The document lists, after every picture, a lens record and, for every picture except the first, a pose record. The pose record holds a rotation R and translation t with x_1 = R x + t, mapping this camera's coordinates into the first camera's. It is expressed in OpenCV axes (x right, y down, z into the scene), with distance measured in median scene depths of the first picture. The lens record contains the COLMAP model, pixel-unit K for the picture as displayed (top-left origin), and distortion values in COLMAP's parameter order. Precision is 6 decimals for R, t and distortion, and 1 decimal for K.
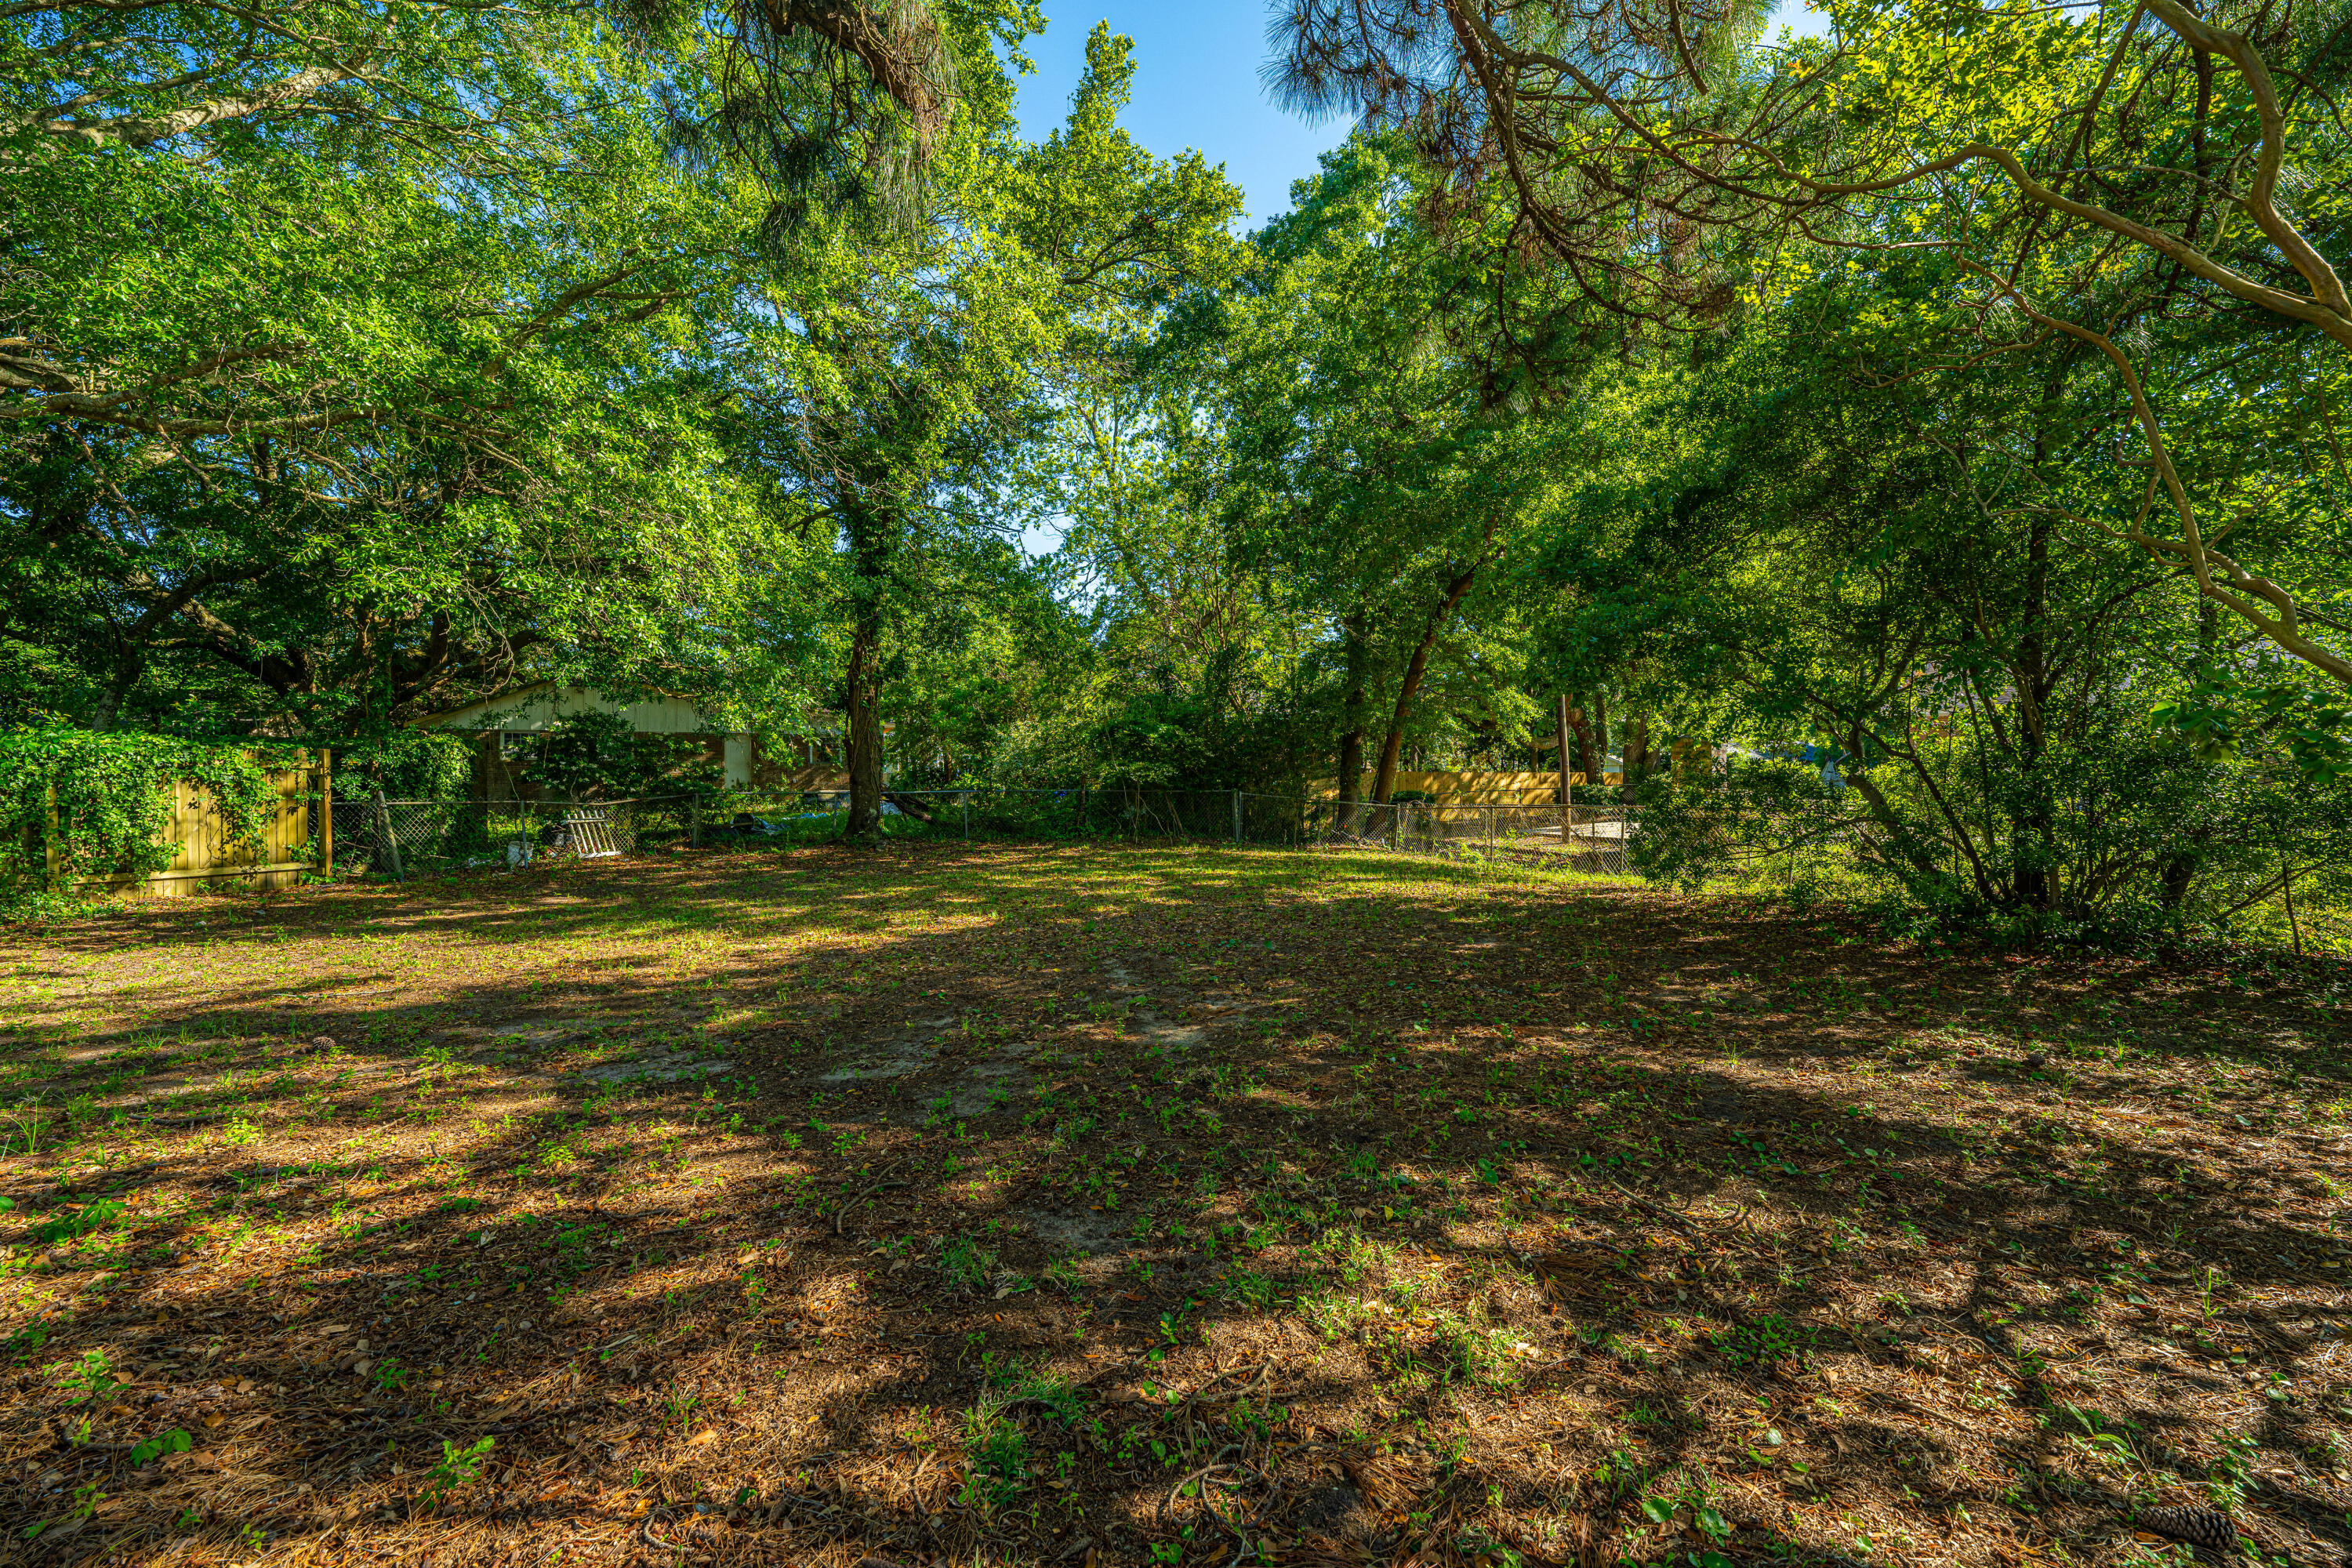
lens RADIAL K [[939.1, 0, 1185.0], [0, 939.1, 777.2], [0, 0, 1]] dist [0.000763, -0.000074]
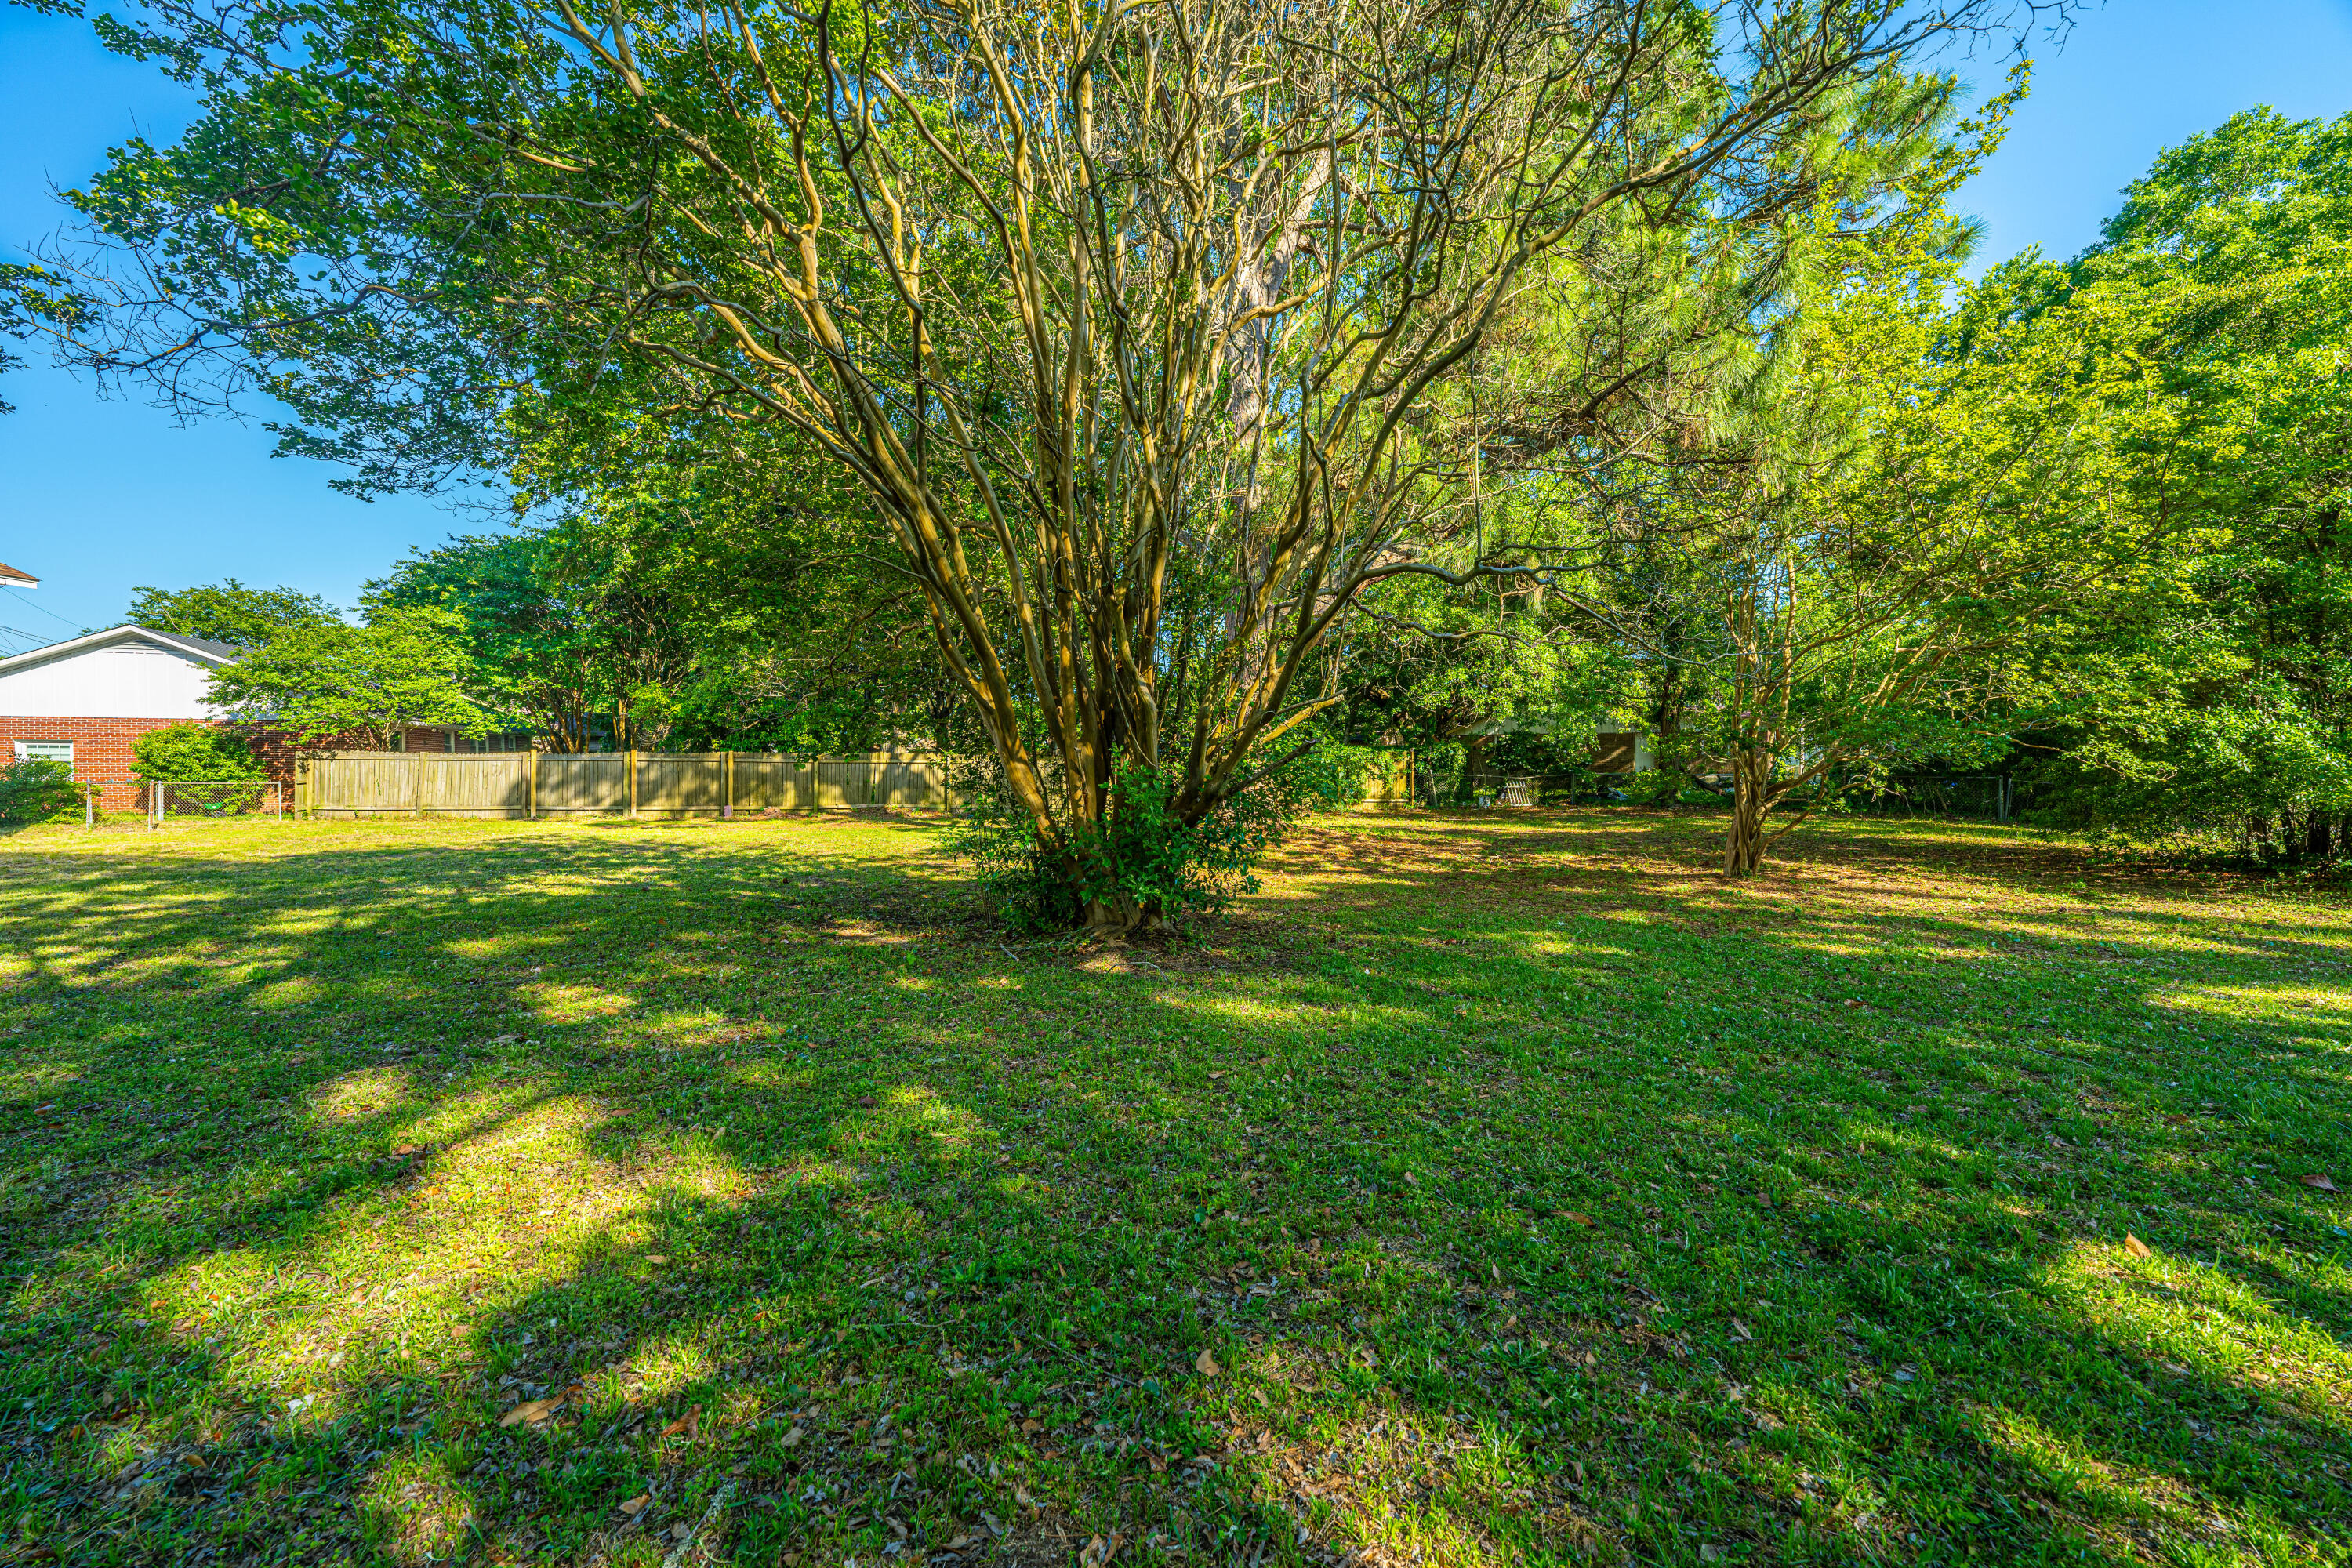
lens RADIAL K [[939.1, 0, 1185.0], [0, 939.1, 777.2], [0, 0, 1]] dist [0.000763, -0.000074]
pose [[0.562000, 0.013494, -0.827027, 0.754542], [-0.003436, 0.999896, 0.013981, 0.003783], [0.827130, -0.005016, 0.561988, -0.841920]]
